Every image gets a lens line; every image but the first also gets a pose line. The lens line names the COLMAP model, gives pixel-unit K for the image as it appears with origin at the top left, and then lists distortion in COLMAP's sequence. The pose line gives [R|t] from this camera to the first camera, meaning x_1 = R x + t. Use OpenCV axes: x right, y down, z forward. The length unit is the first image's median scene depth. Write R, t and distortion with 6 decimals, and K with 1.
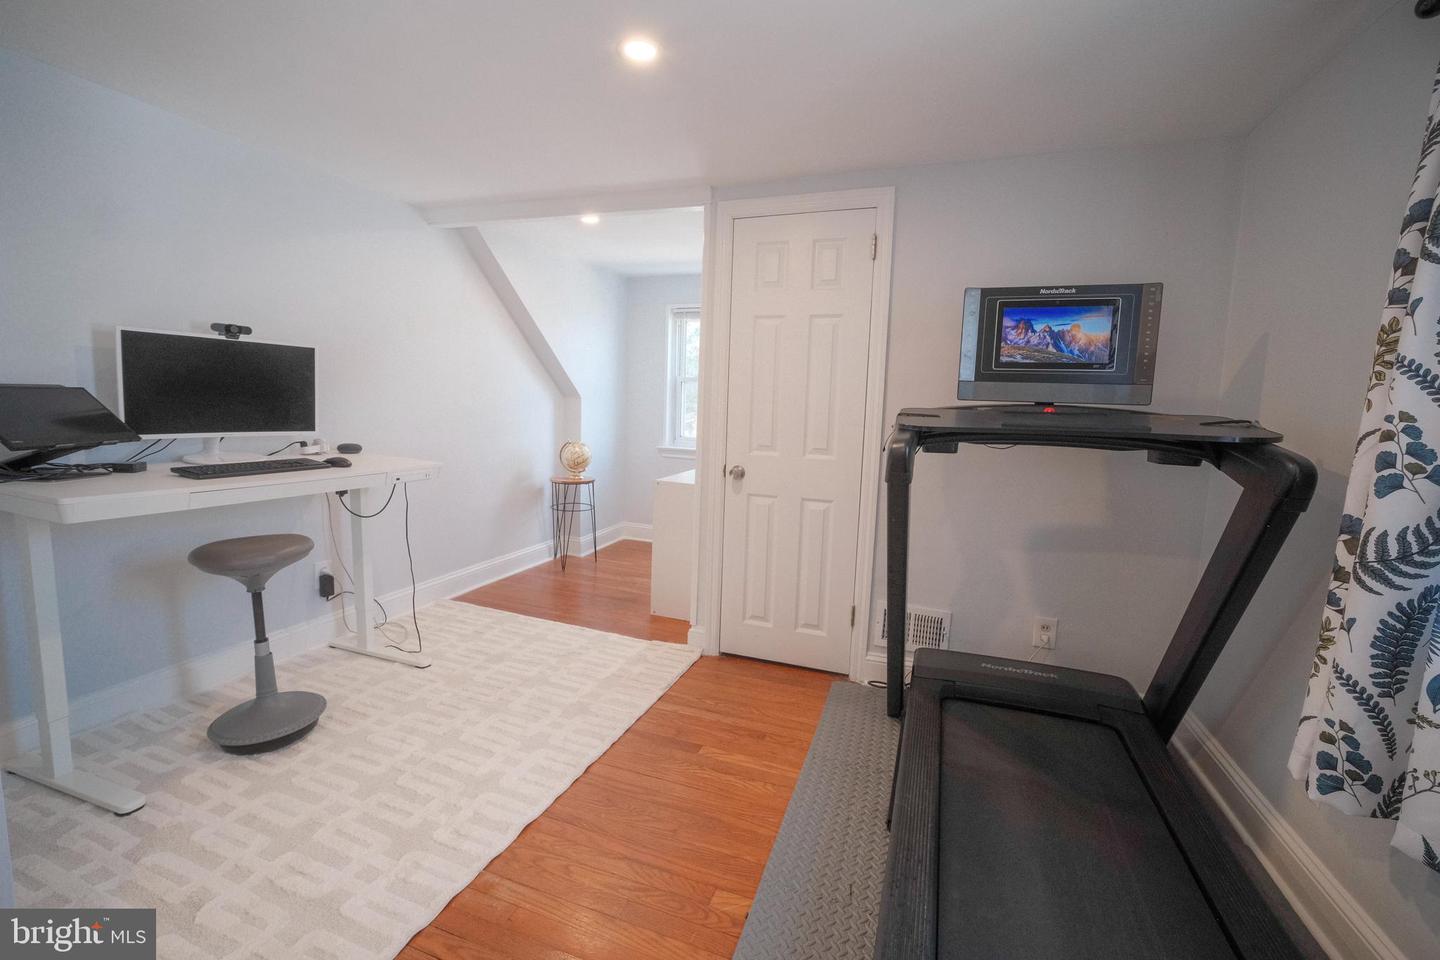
lens RADIAL K [[605.5, 0, 722.2], [0, 605.5, 476.3], [0, 0, 1]] dist [-0.021063, 0.004213]
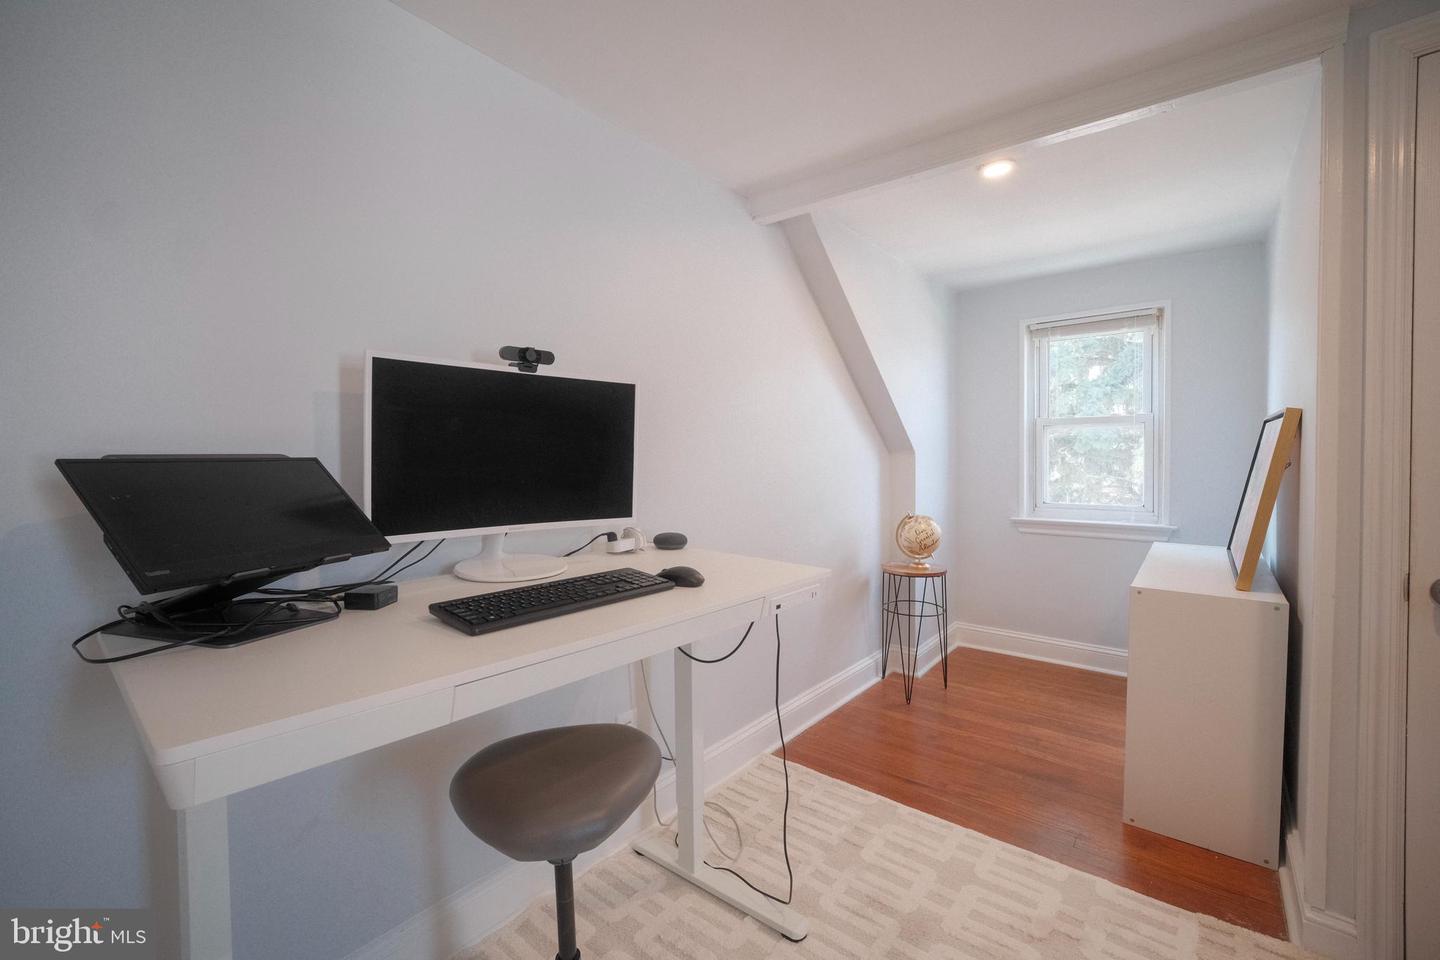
lens RADIAL K [[605.5, 0, 720.1], [0, 605.5, 478.3], [0, 0, 1]] dist [-0.021063, 0.004213]
pose [[0.943291, -0.033440, -0.330277, -0.358526], [0.001389, 0.995302, -0.096806, -0.051031], [0.331963, 0.090857, 0.938907, 0.409620]]
